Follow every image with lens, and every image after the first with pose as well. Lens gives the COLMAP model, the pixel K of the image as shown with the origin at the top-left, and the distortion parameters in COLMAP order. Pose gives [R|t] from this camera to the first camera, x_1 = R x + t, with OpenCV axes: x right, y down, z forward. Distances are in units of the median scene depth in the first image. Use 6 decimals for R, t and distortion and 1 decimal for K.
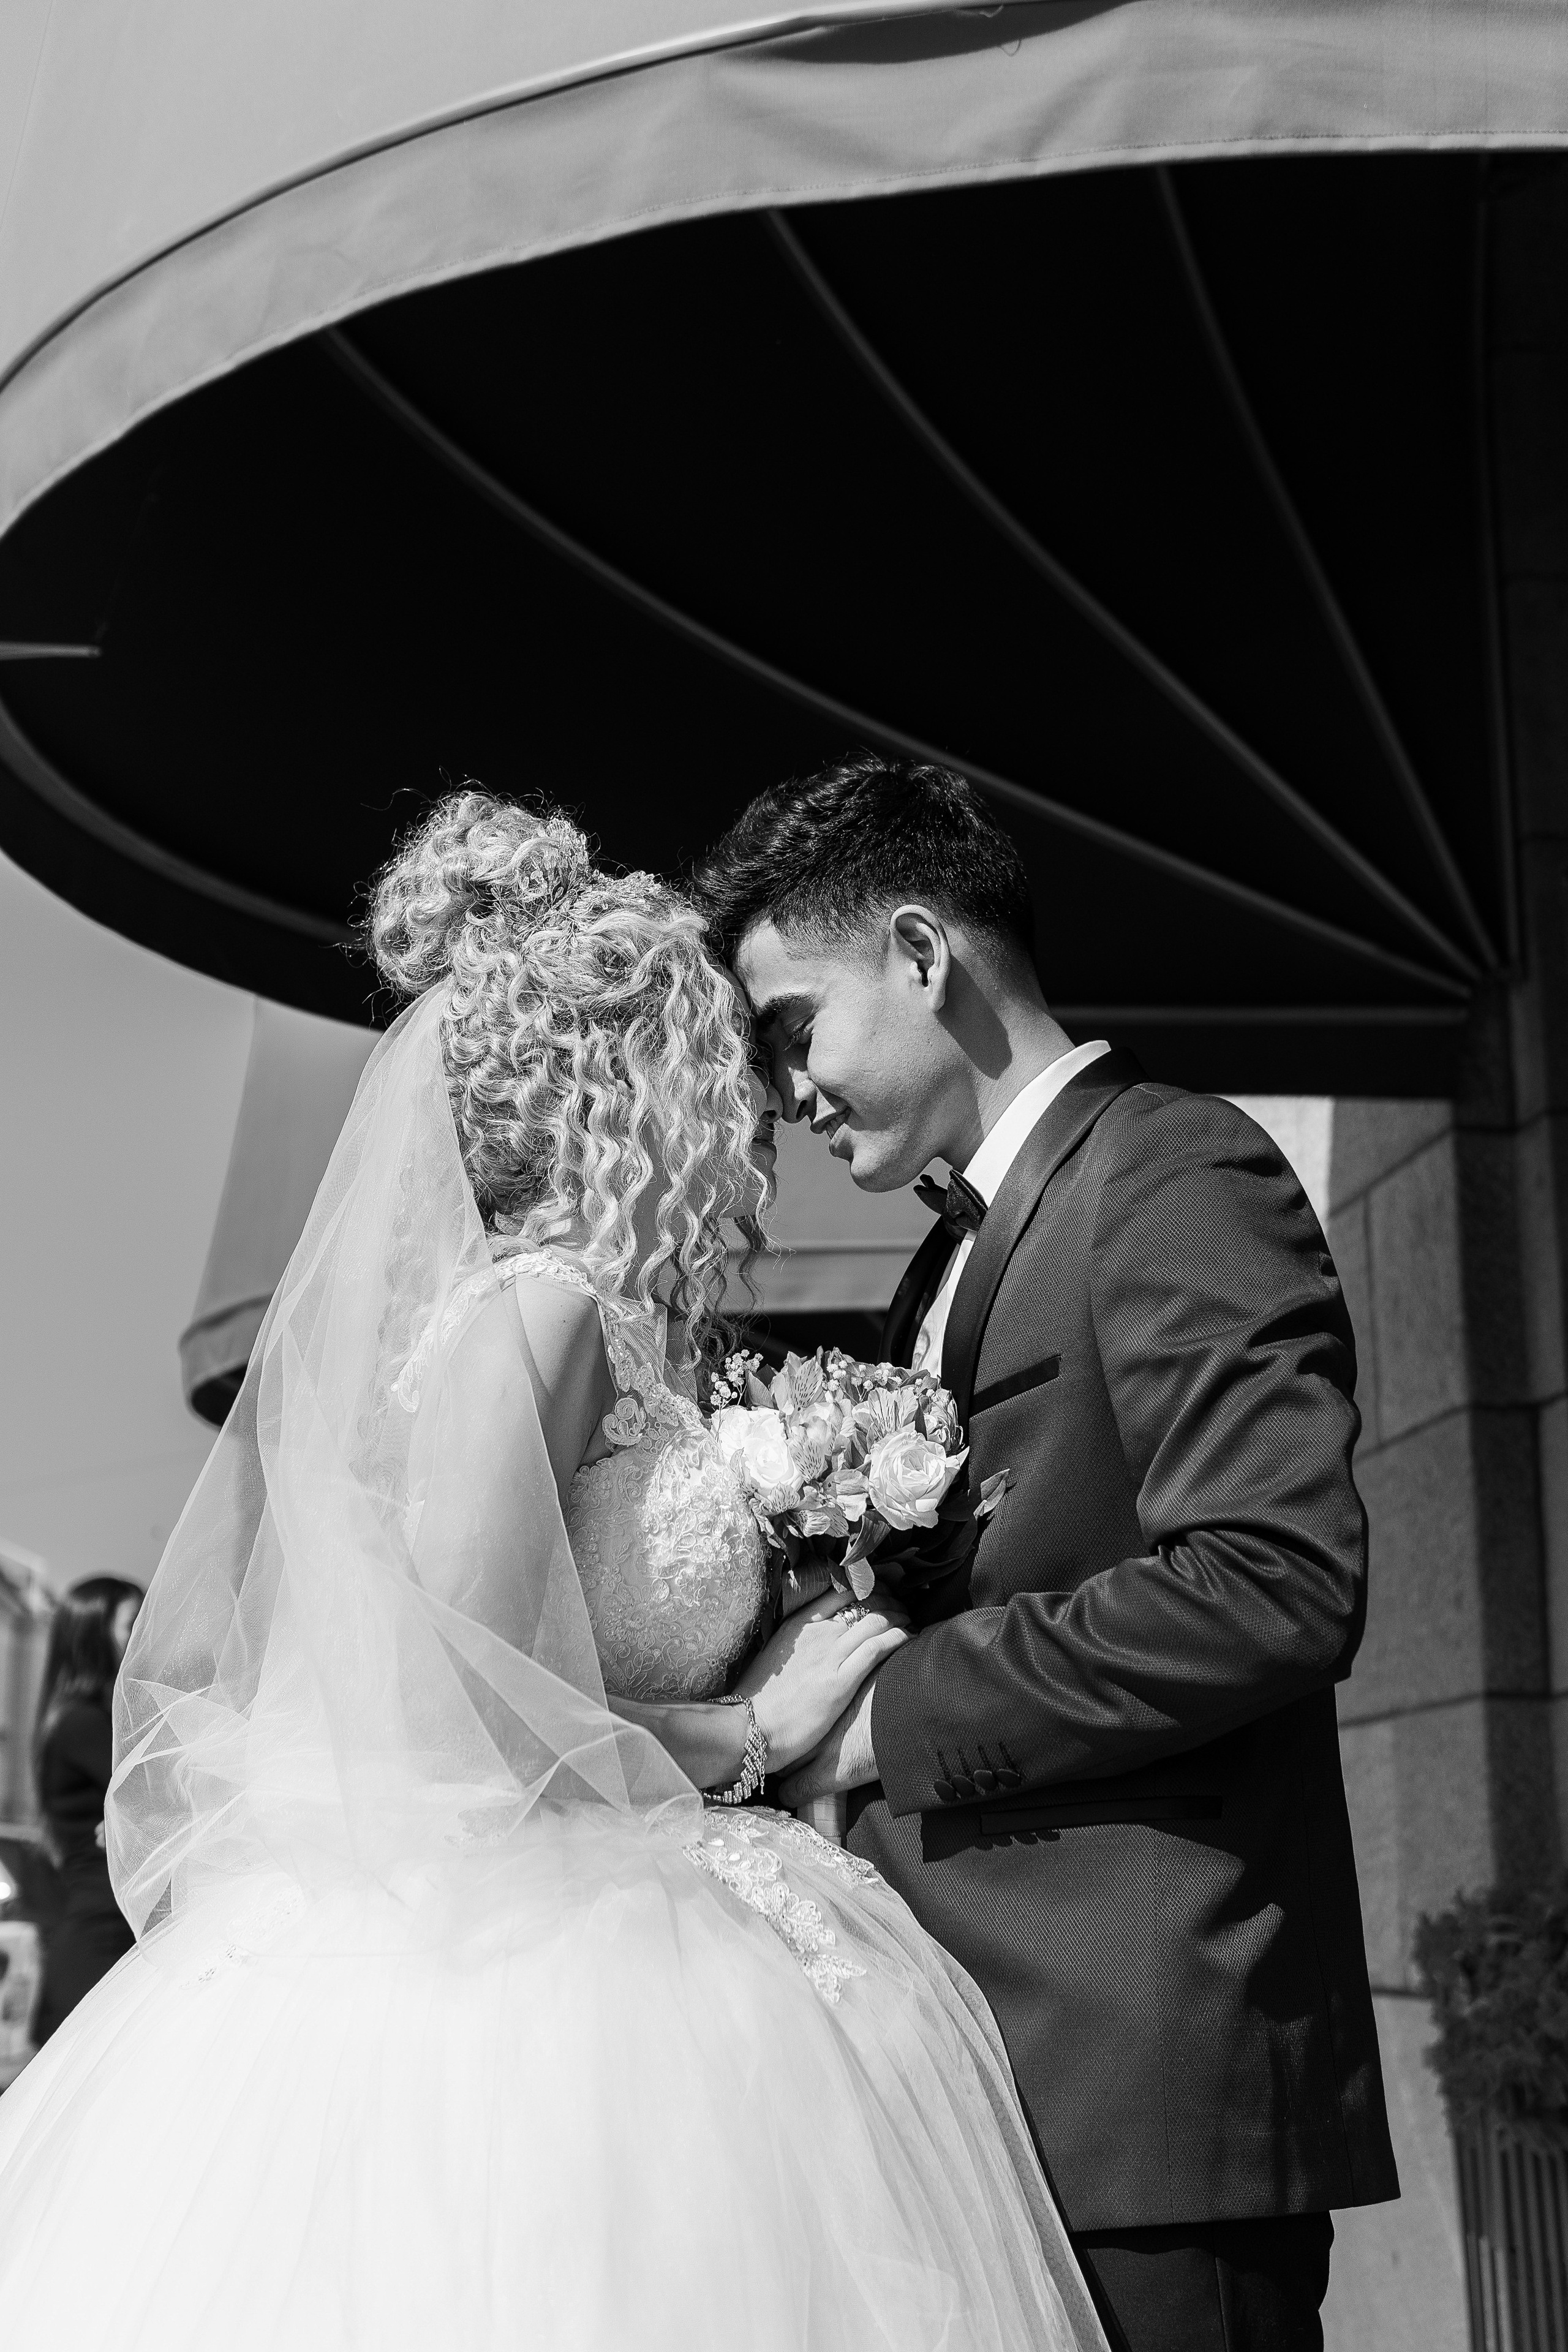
lens RADIAL K [[3135.8, 0, 770.7], [0, 3135.8, 1182.4], [0, 0, 1]] dist [0.047323, 0.000000]
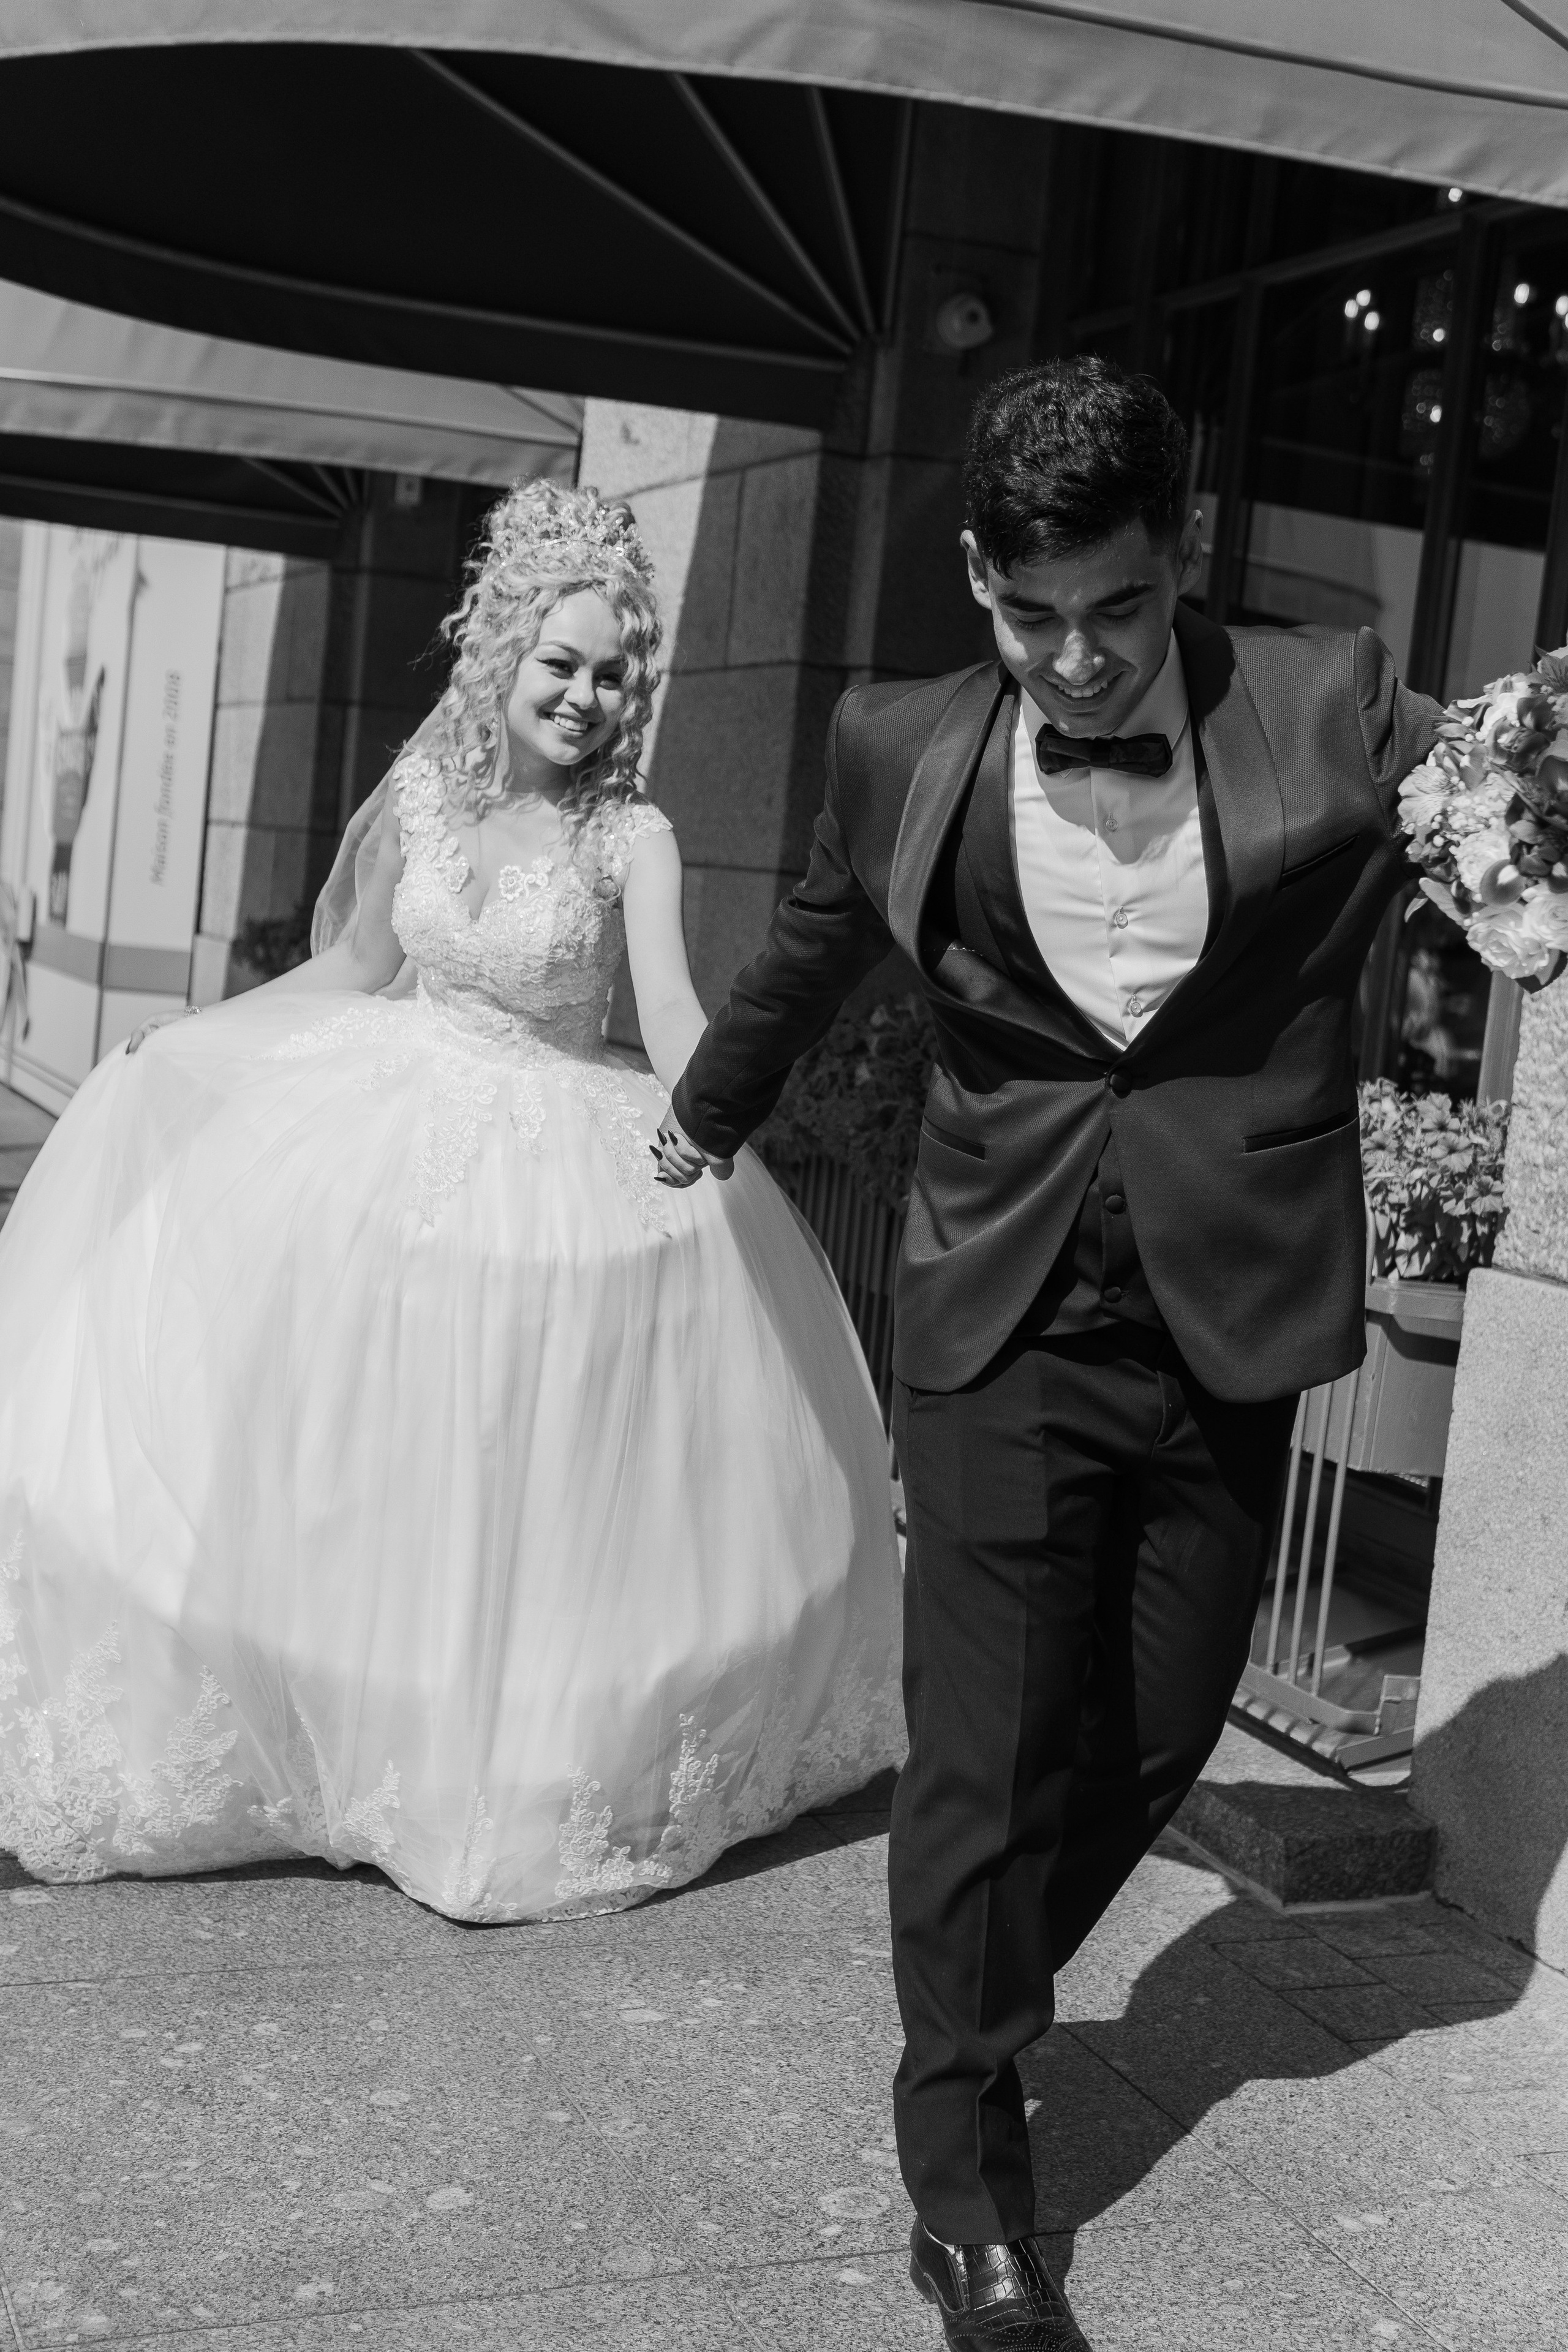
lens RADIAL K [[3135.8, 0, 780.1], [0, 3135.8, 1169.2], [0, 0, 1]] dist [0.047323, 0.000000]
pose [[0.960527, 0.077668, 0.267126, -0.132396], [-0.161058, 0.938196, 0.306347, -0.137650], [-0.226823, -0.337277, 0.913671, -0.317564]]
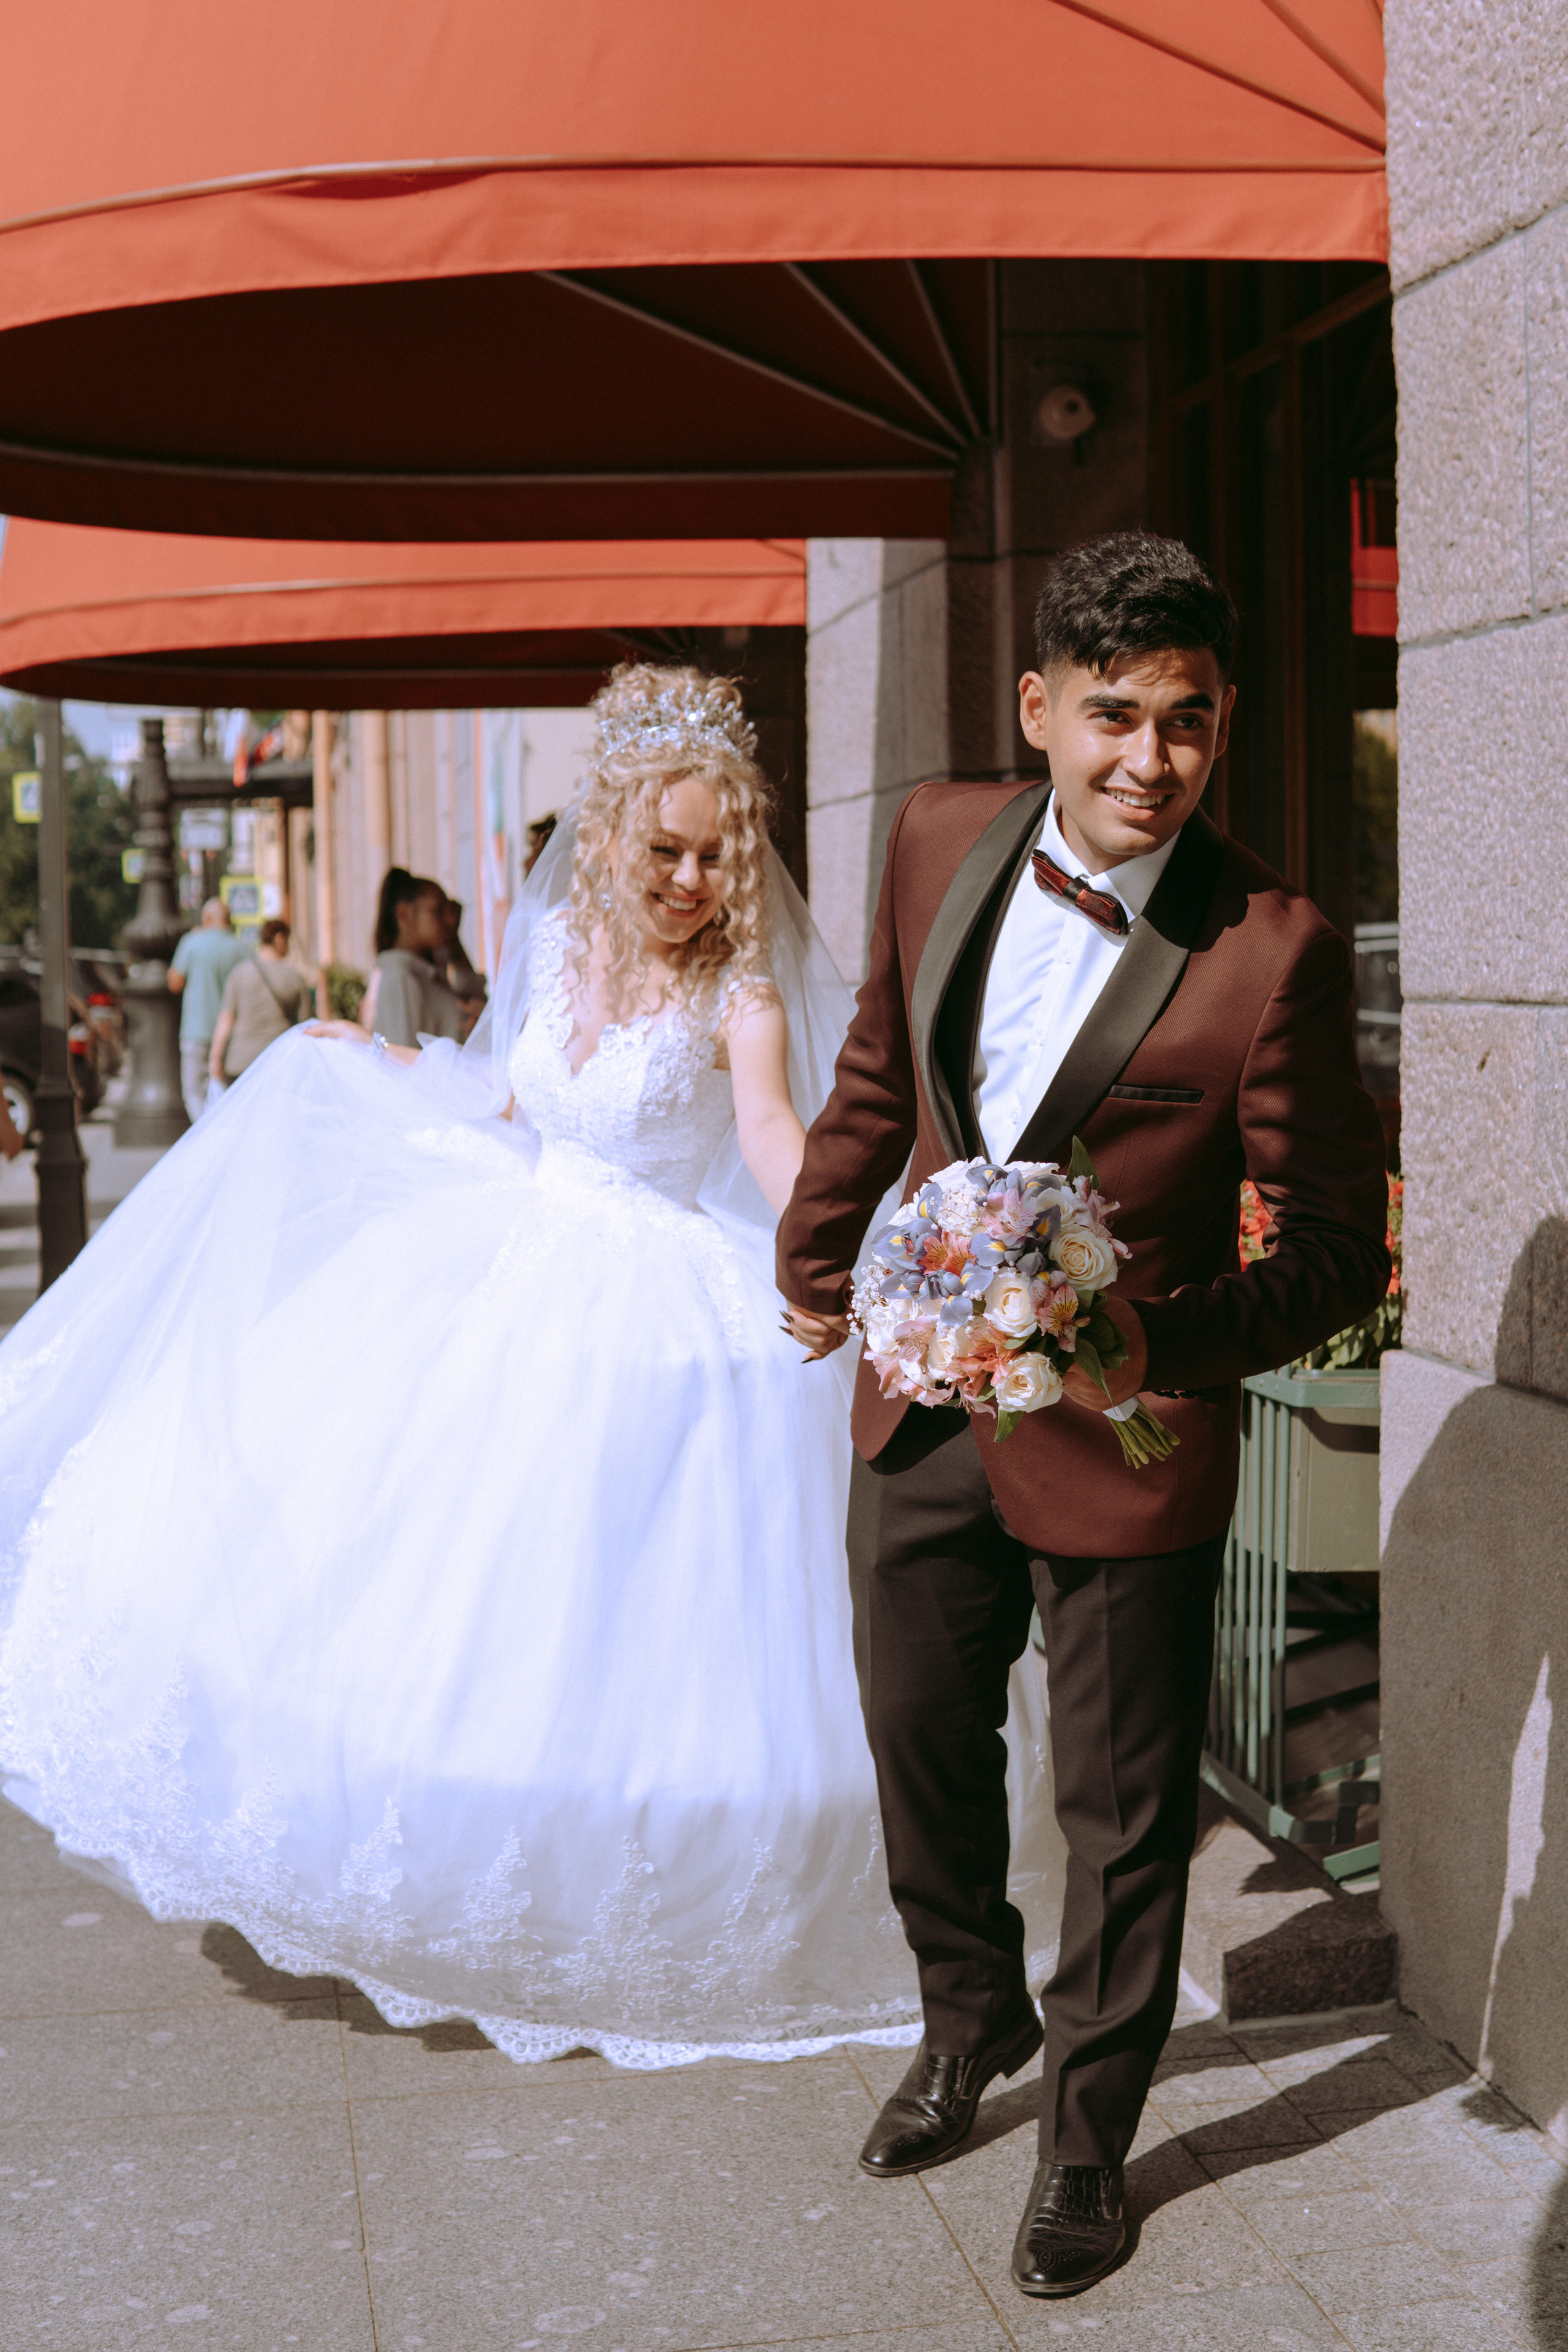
lens RADIAL K [[3362.1, 0, 787.6], [0, 3362.1, 1172.8], [0, 0, 1]] dist [-0.189697, 0.000000]
pose [[0.999011, -0.009528, 0.043426, 0.089372], [-0.003505, 0.956846, 0.290574, -0.176353], [-0.044320, -0.290439, 0.955867, -0.396179]]
